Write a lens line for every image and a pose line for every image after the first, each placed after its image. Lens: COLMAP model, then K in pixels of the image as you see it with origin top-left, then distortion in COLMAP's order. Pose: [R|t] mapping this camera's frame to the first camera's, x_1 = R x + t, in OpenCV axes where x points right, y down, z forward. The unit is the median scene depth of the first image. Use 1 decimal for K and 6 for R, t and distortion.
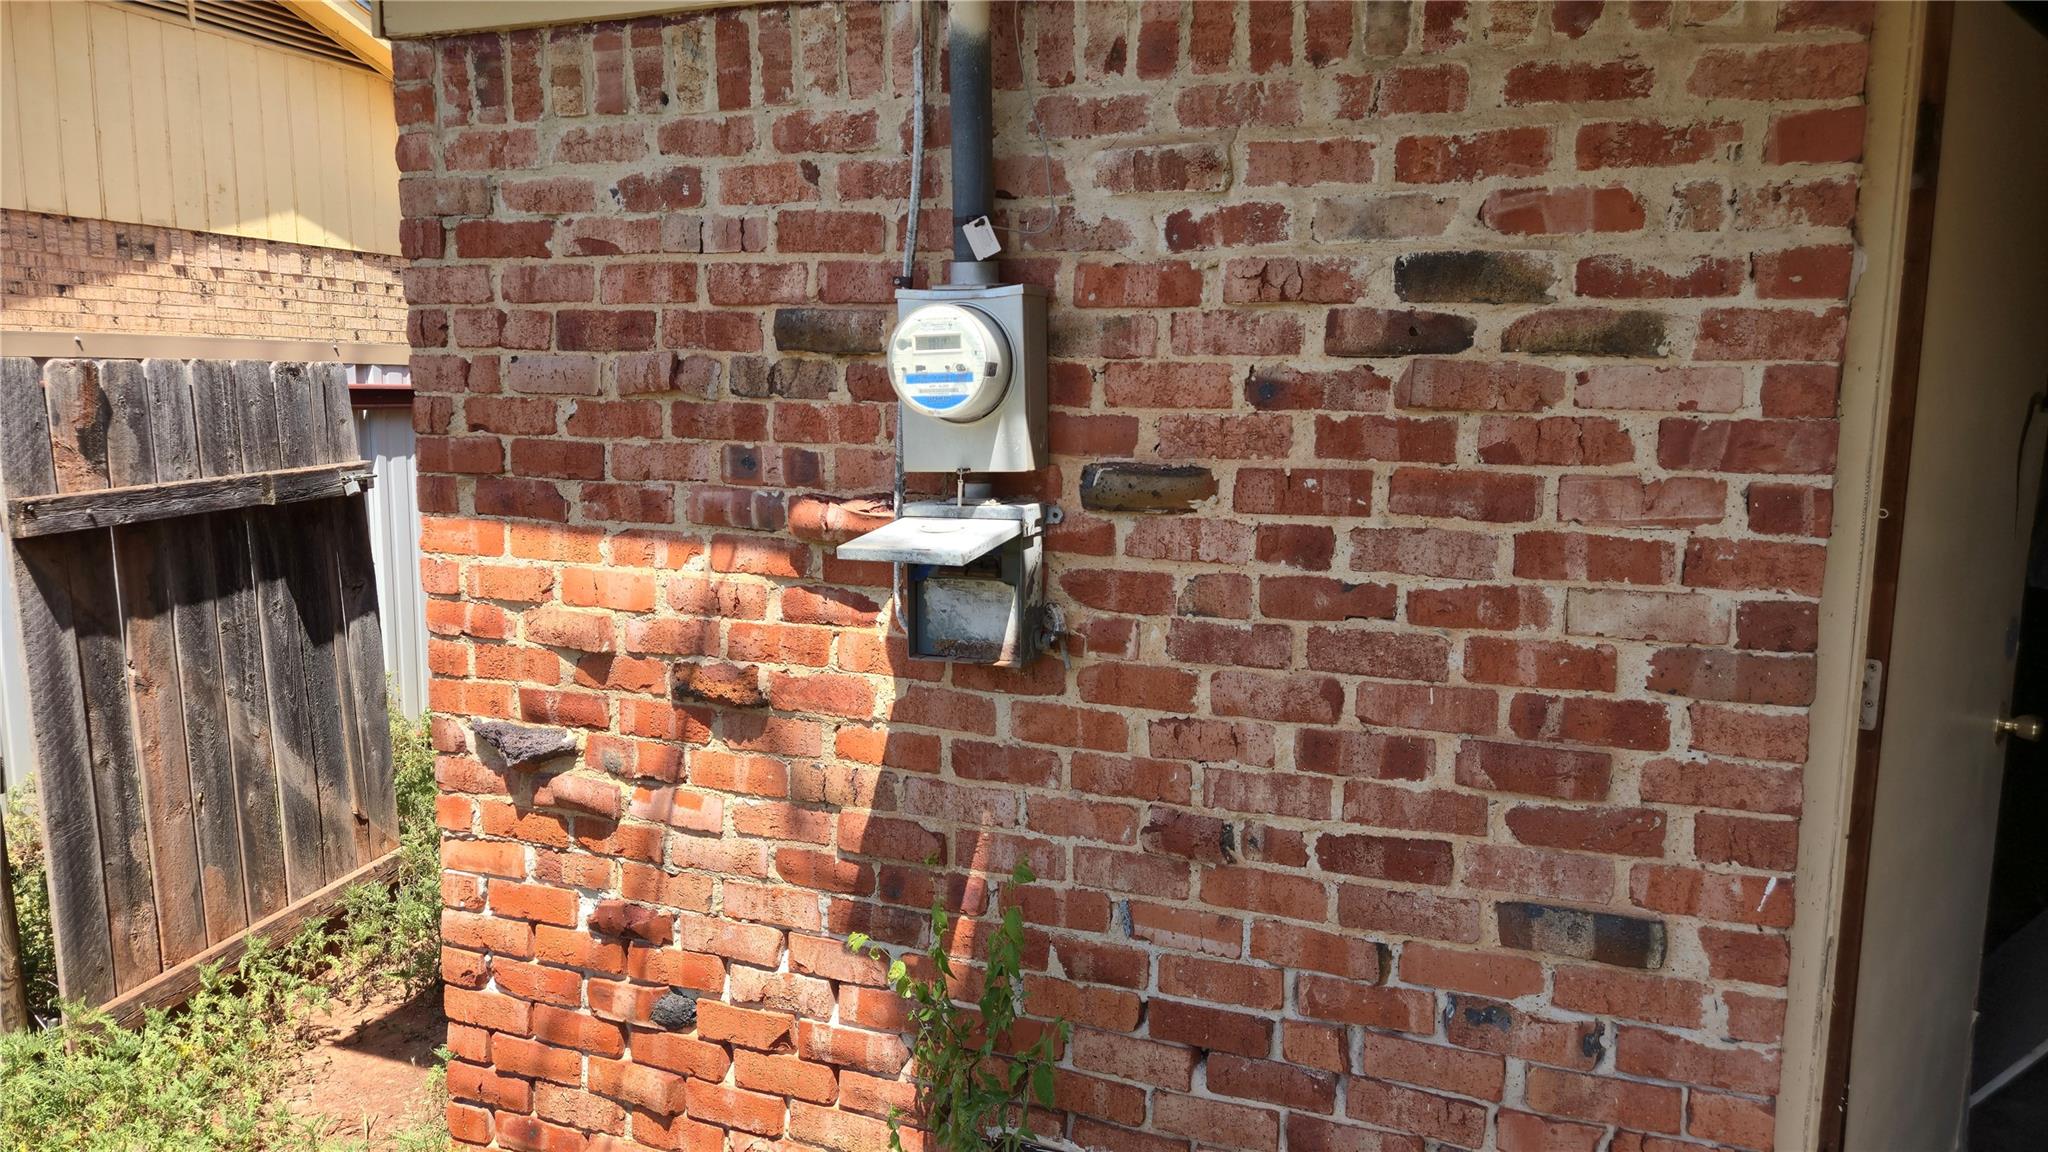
lens RADIAL K [[1317.2, 0, 1037.3], [0, 1317.2, 573.8], [0, 0, 1]] dist [0.071349, -0.036636]
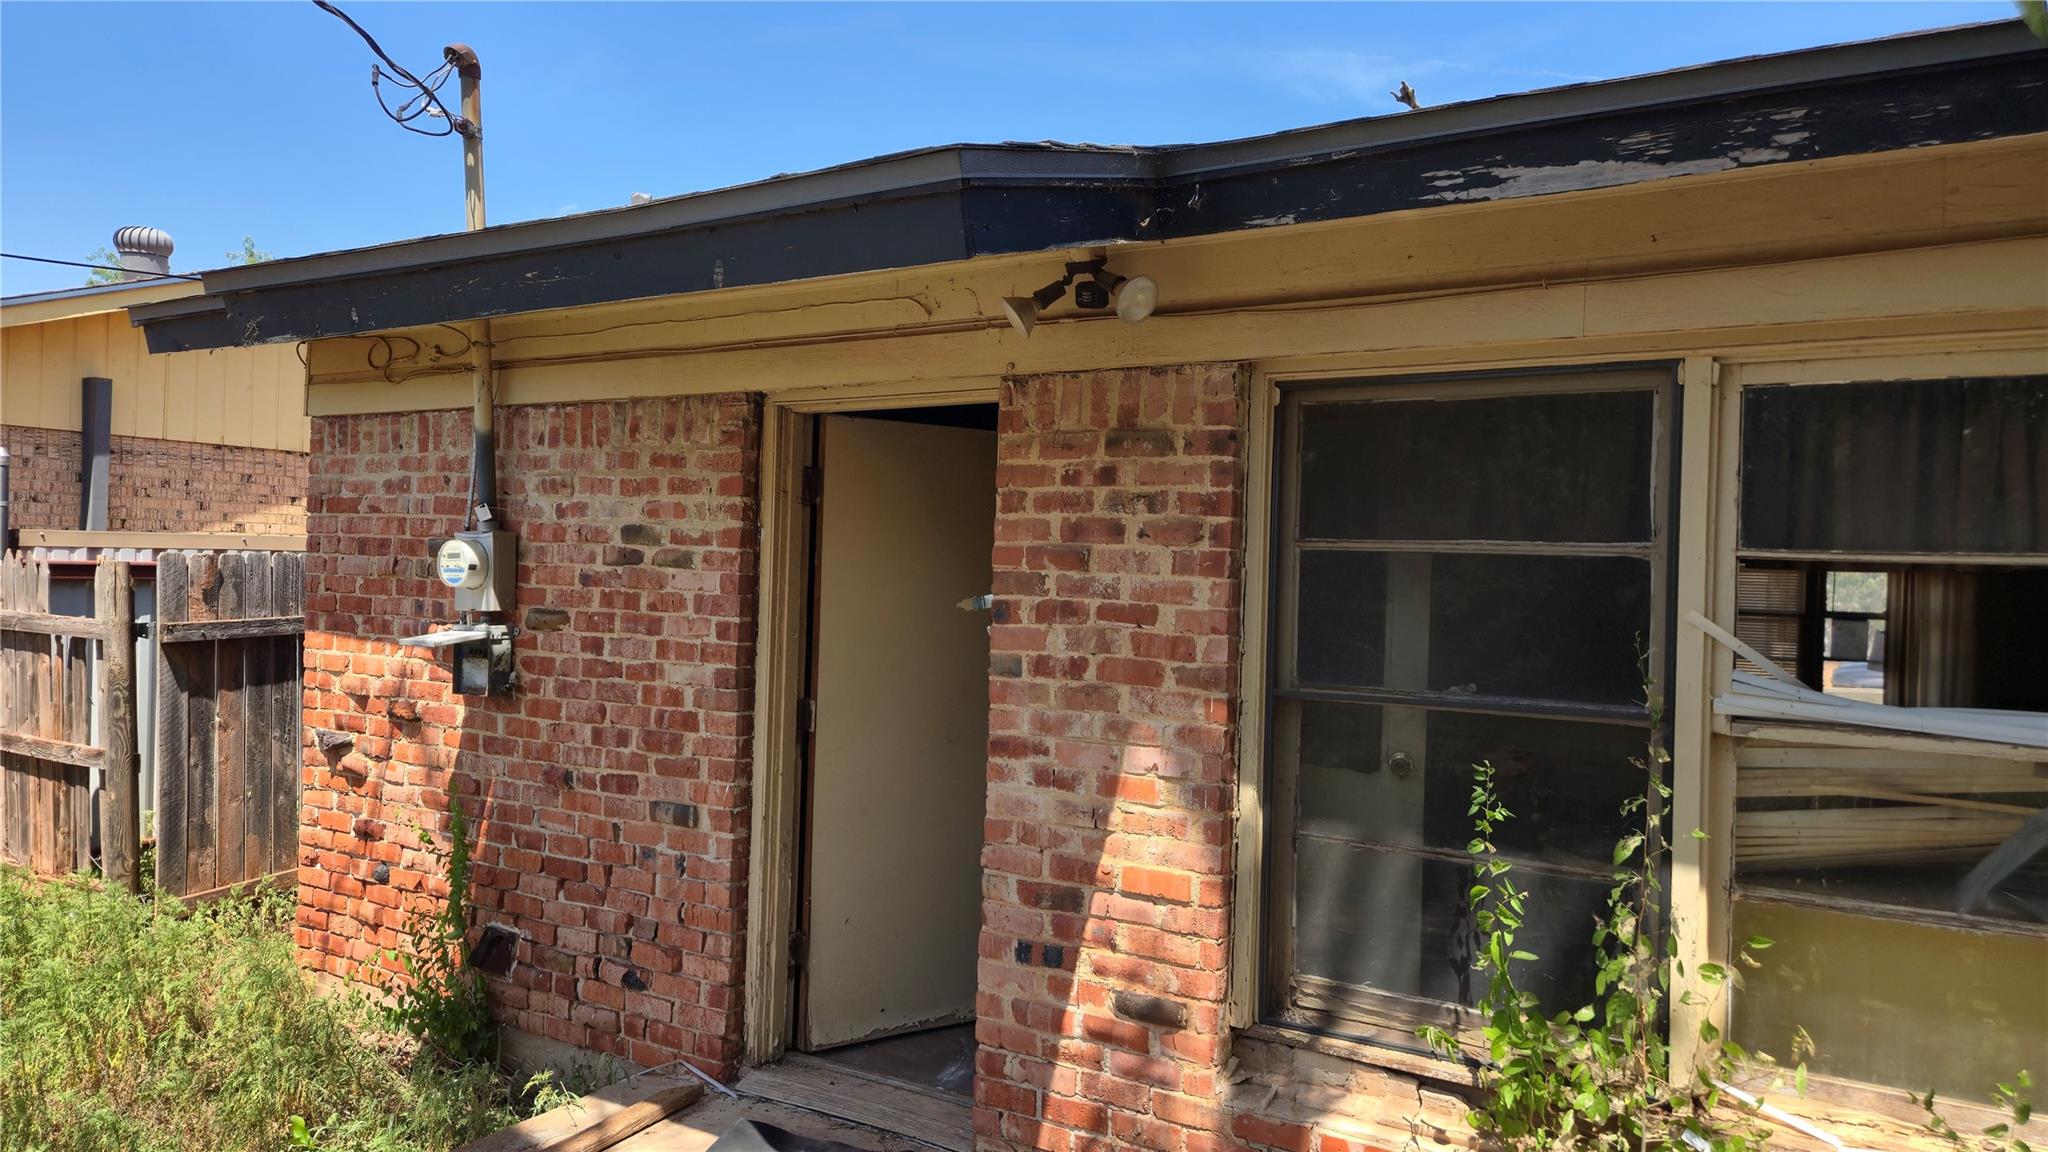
lens RADIAL K [[1317.2, 0, 1025.5], [0, 1317.2, 571.7], [0, 0, 1]] dist [0.071349, -0.036636]
pose [[0.983083, 0.017080, -0.182361, 1.235348], [-0.041799, 0.990290, -0.132582, 0.115229], [0.178326, 0.137961, 0.974252, -1.037115]]
